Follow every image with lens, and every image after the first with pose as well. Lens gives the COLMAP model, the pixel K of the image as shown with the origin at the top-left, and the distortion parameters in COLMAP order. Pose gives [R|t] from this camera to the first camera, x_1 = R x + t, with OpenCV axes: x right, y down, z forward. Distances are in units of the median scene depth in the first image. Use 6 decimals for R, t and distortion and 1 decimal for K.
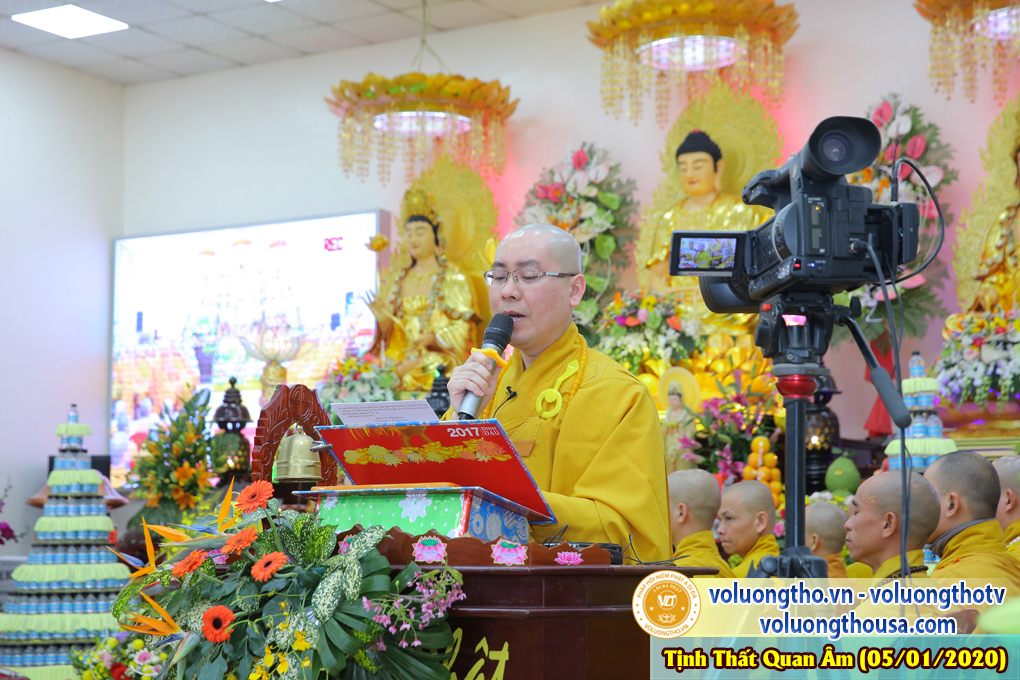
lens RADIAL K [[1866.6, 0, 510.0], [0, 1866.6, 340.0], [0, 0, 1]] dist [0.062816, 0.313921]
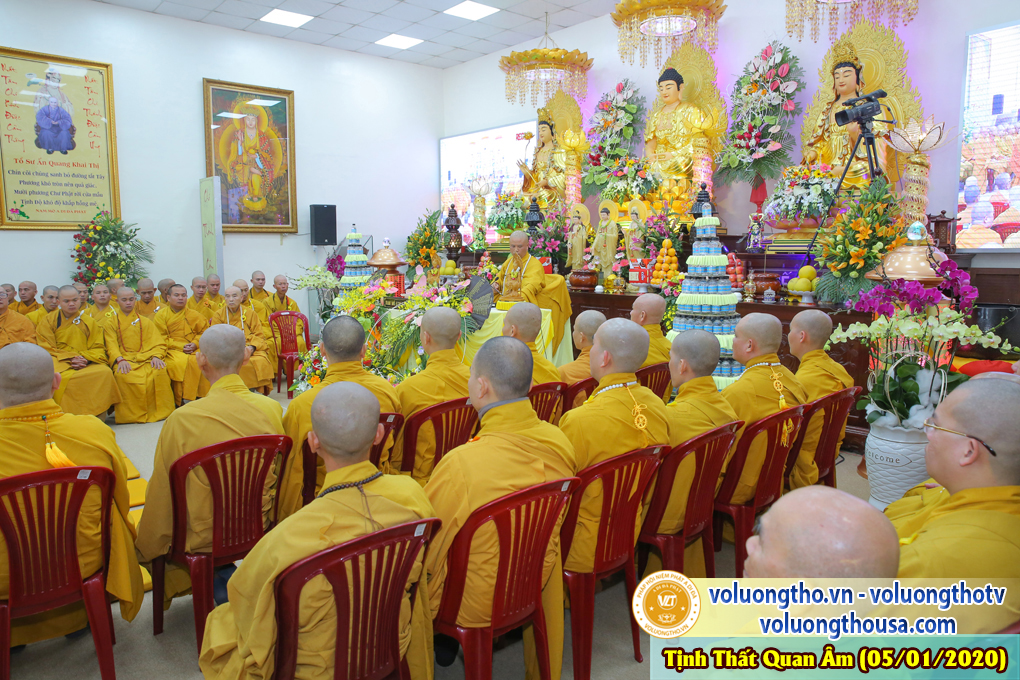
lens RADIAL K [[699.6, 0, 510.0], [0, 699.6, 340.0], [0, 0, 1]] dist [-0.115259, 0.089201]
pose [[0.959658, 0.028858, -0.279684, 0.152944], [0.039852, 0.970716, 0.236901, -0.016596], [0.278330, -0.238490, 0.930406, 0.254579]]
